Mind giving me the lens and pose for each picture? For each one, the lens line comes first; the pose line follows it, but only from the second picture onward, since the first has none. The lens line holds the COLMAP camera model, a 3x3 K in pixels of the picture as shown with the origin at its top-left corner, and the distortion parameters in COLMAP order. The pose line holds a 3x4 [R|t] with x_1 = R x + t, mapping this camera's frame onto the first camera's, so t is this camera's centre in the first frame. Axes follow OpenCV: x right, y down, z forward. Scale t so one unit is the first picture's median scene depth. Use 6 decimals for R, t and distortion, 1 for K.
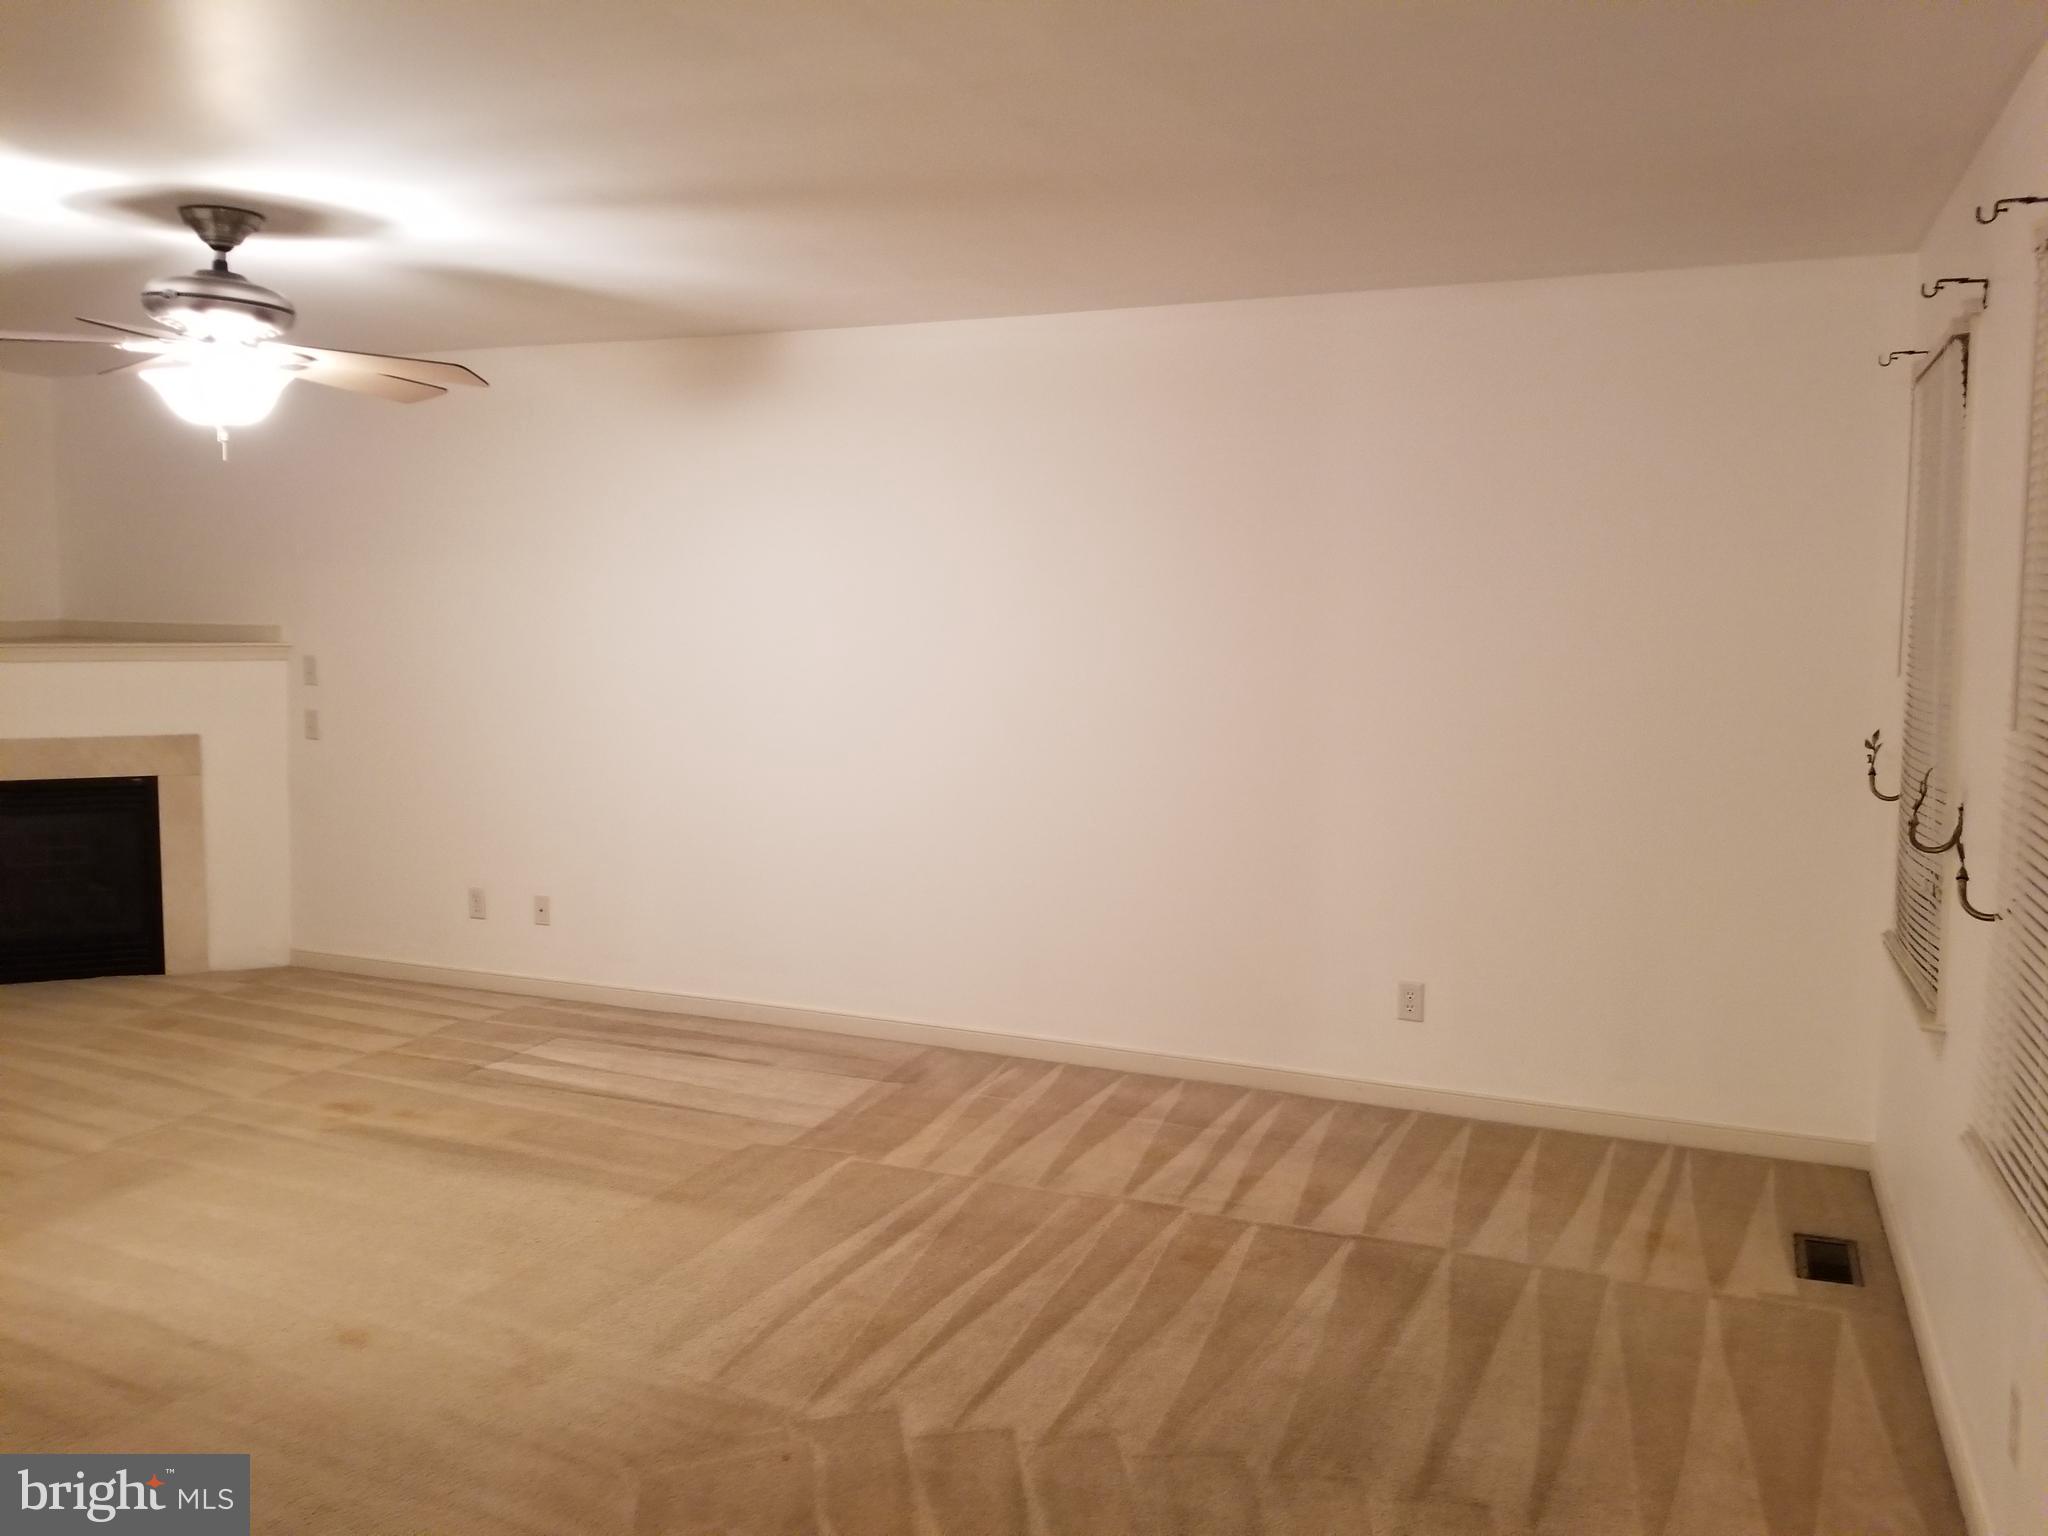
lens RADIAL K [[1632.8, 0, 1029.8], [0, 1632.8, 743.1], [0, 0, 1]] dist [0.106598, -0.162284]
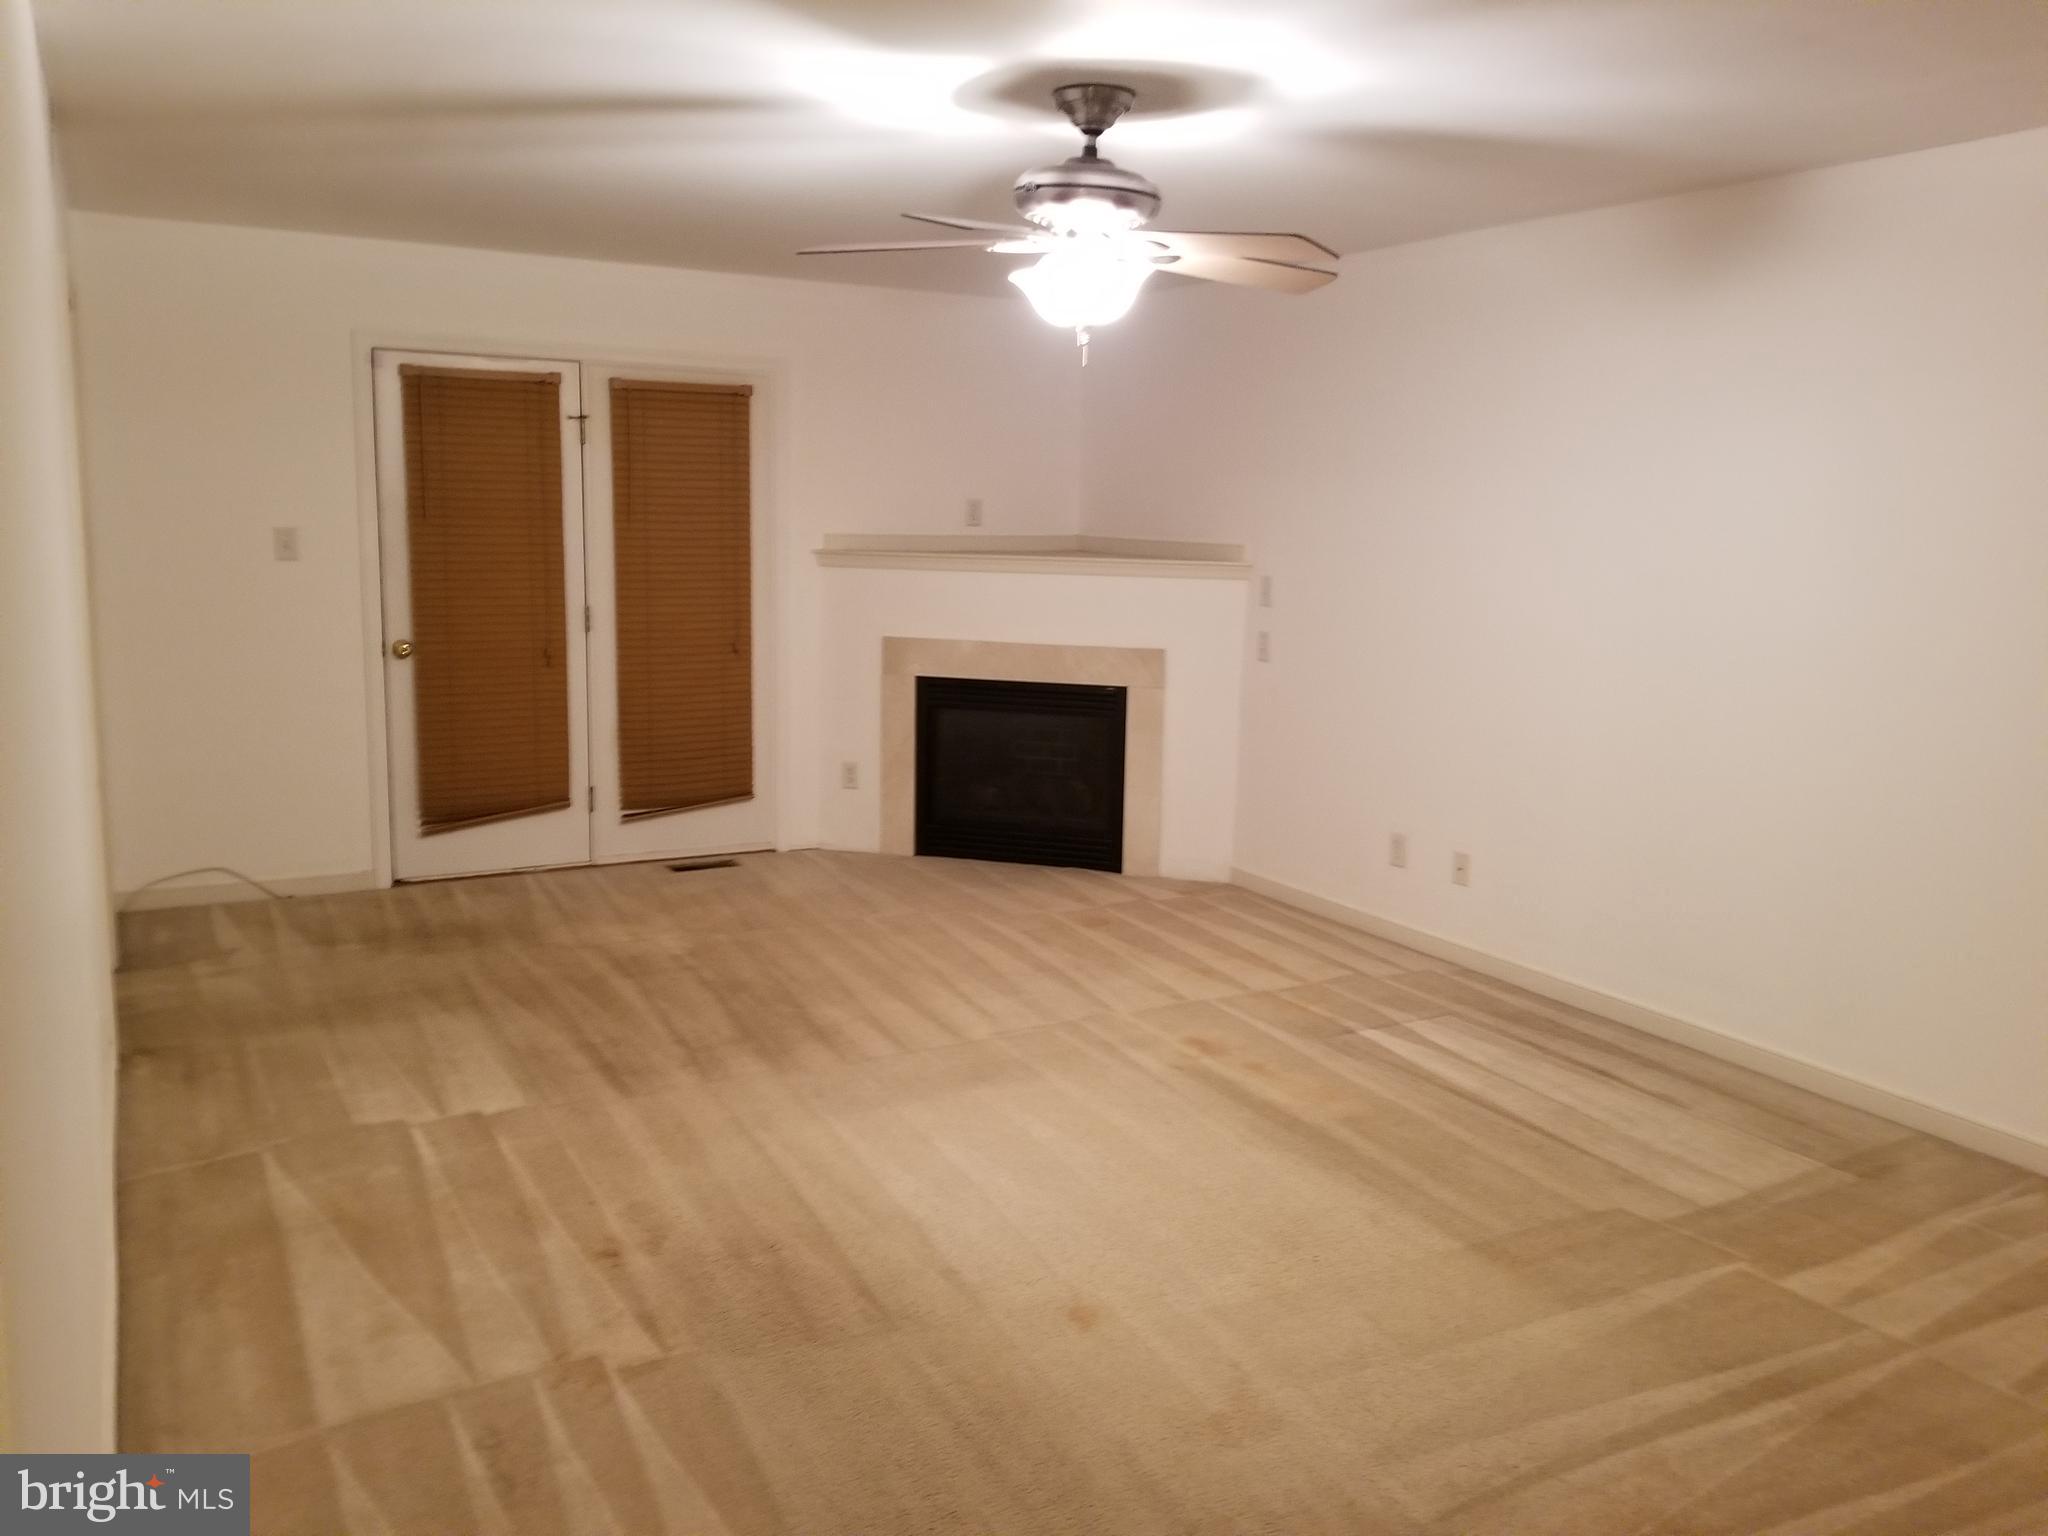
lens RADIAL K [[1632.8, 0, 1029.8], [0, 1632.8, 743.1], [0, 0, 1]] dist [0.106598, -0.162284]
pose [[0.794012, 0.102800, -0.599147, 0.063051], [-0.077053, 0.994668, 0.068550, -0.013435], [0.602999, -0.008264, 0.797699, 0.188117]]
